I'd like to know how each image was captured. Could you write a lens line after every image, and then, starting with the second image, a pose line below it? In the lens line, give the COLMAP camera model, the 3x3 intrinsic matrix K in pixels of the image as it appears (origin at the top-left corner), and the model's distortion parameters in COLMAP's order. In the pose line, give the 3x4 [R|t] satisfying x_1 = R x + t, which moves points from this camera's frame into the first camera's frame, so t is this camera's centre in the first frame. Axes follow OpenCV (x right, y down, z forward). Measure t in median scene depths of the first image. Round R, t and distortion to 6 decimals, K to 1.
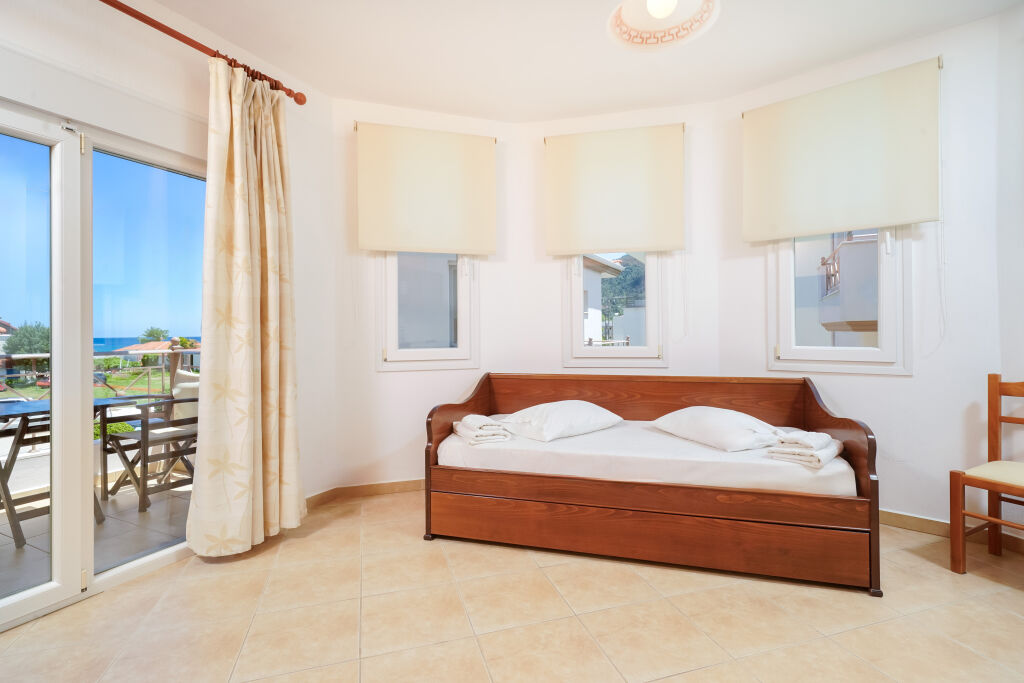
lens RADIAL K [[473.3, 0, 511.0], [0, 473.3, 331.3], [0, 0, 1]] dist [0.002775, -0.000020]
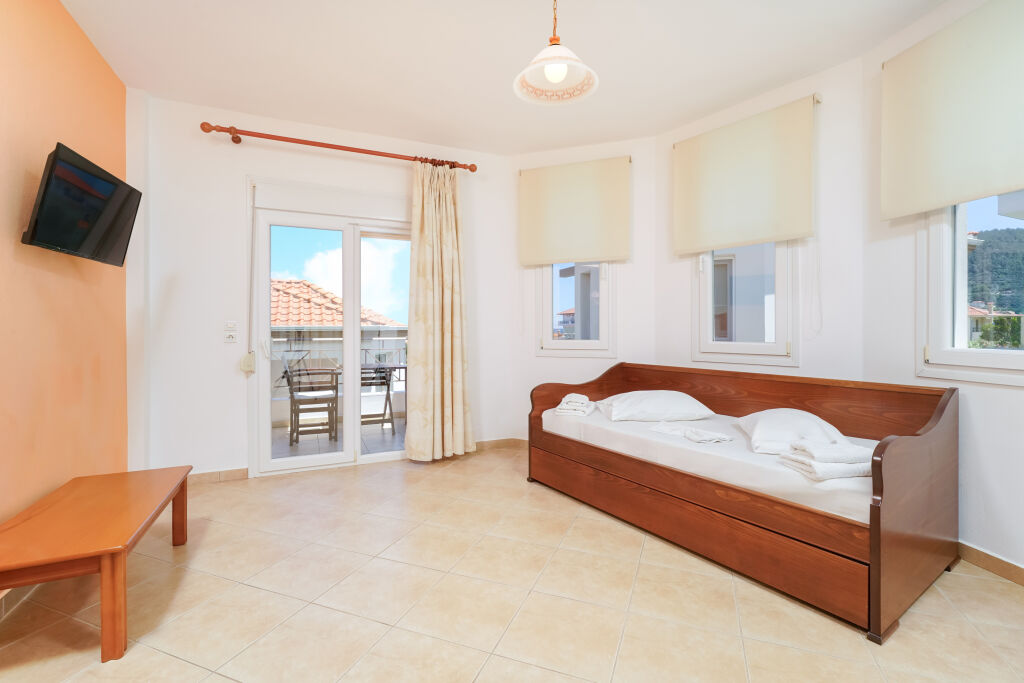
lens RADIAL K [[442.4, 0, 512.9], [0, 442.4, 329.4], [0, 0, 1]] dist [0.009480, -0.000017]
pose [[0.790520, 0.008927, -0.612372, 0.553309], [-0.000584, 0.999904, 0.013821, -0.009228], [0.612437, -0.010568, 0.790449, -0.018474]]
